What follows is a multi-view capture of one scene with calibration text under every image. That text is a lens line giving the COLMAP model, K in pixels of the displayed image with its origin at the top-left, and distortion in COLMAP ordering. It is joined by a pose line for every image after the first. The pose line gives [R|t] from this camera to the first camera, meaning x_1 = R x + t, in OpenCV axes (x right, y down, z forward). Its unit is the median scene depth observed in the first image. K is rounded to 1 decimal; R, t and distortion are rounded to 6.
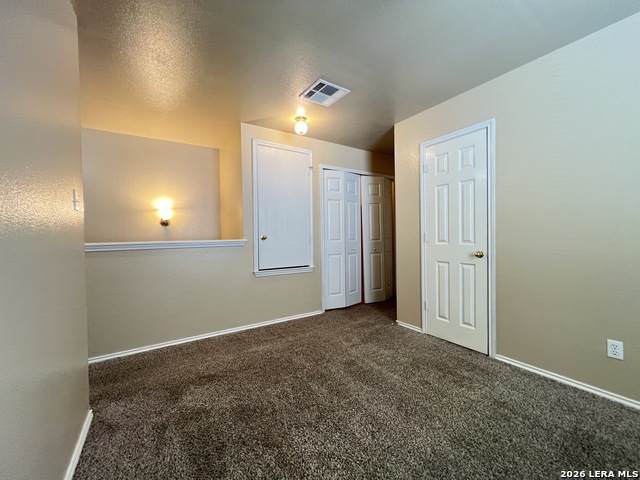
lens RADIAL K [[256.8, 0, 321.5], [0, 256.8, 241.0], [0, 0, 1]] dist [-0.000592, -0.000139]
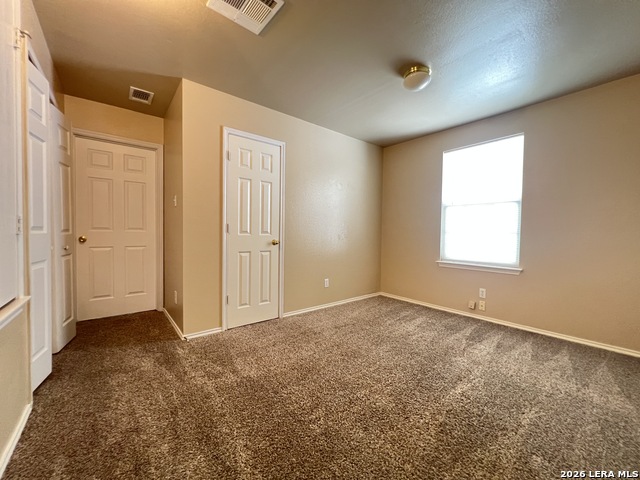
lens RADIAL K [[256.8, 0, 323.8], [0, 256.8, 239.1], [0, 0, 1]] dist [-0.000592, -0.000139]
pose [[-0.109503, -0.024930, 0.993674, -0.630897], [0.000698, 0.999683, 0.025157, 0.002939], [-0.993986, 0.003448, -0.109451, 0.821693]]
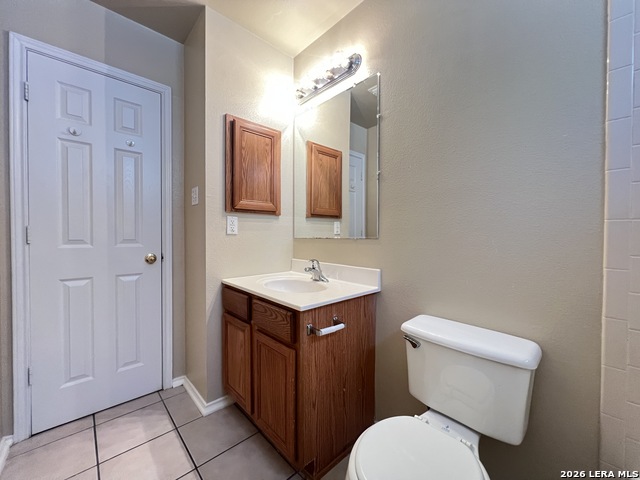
lens RADIAL K [[256.8, 0, 319.5], [0, 256.8, 235.2], [0, 0, 1]] dist [-0.000592, -0.000139]
pose [[-0.161107, 0.003789, 0.986930, -0.172618], [0.014248, 0.999897, -0.001513, -0.006982], [-0.986834, 0.013818, -0.161144, 0.588849]]
